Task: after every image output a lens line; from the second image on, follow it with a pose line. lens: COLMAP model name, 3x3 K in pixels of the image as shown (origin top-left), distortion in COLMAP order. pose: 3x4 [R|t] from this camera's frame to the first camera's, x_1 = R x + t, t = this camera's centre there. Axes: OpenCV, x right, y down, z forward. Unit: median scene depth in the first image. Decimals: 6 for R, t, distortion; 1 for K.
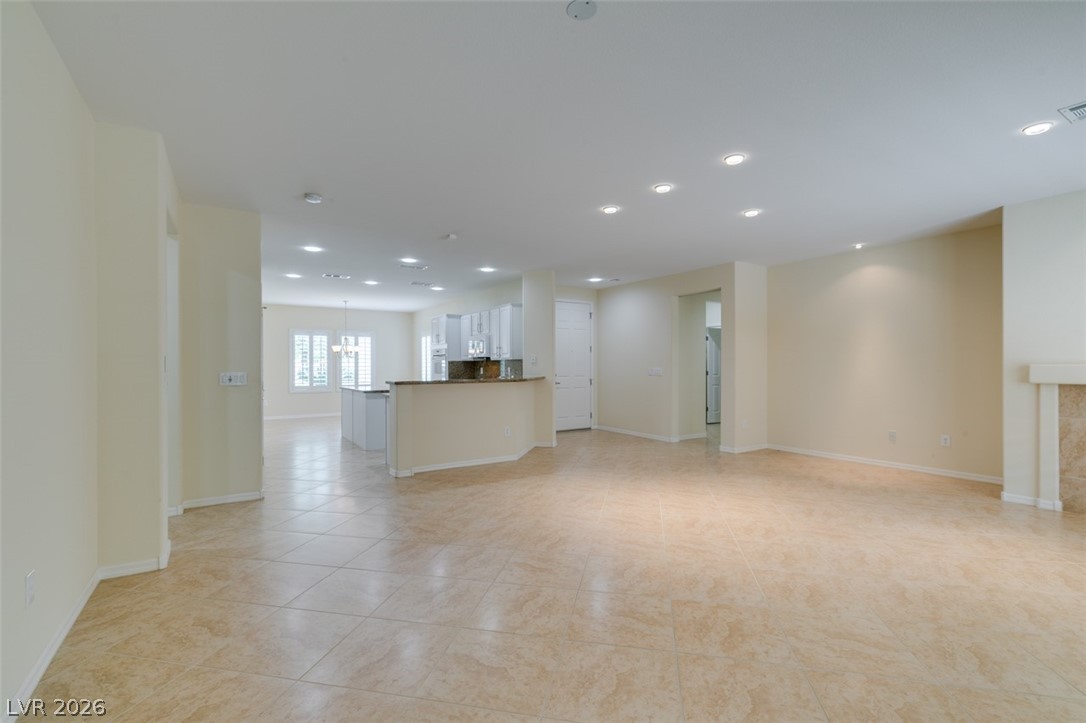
lens RADIAL K [[485.2, 0, 542.1], [0, 485.2, 363.2], [0, 0, 1]] dist [0.003672, -0.001502]
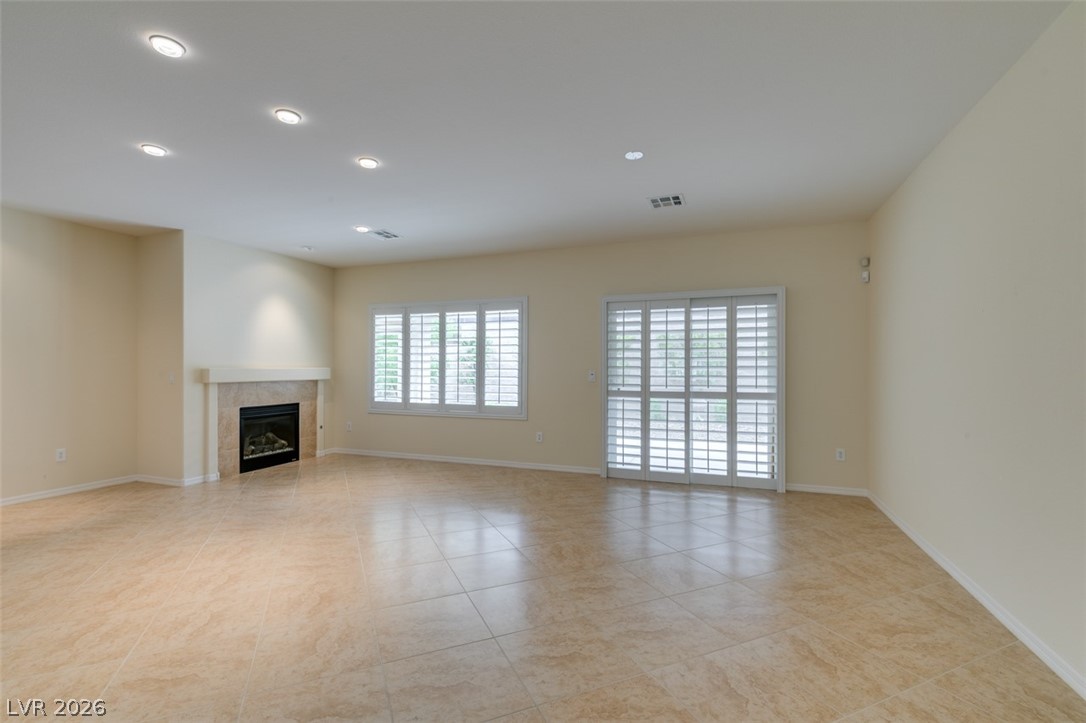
lens RADIAL K [[485.2, 0, 544.5], [0, 485.2, 362.5], [0, 0, 1]] dist [0.003672, -0.001502]
pose [[-0.592424, 0.011091, 0.805550, -0.312729], [-0.001581, 0.999887, -0.014930, 0.003898], [-0.805625, -0.010118, -0.592339, 0.651022]]
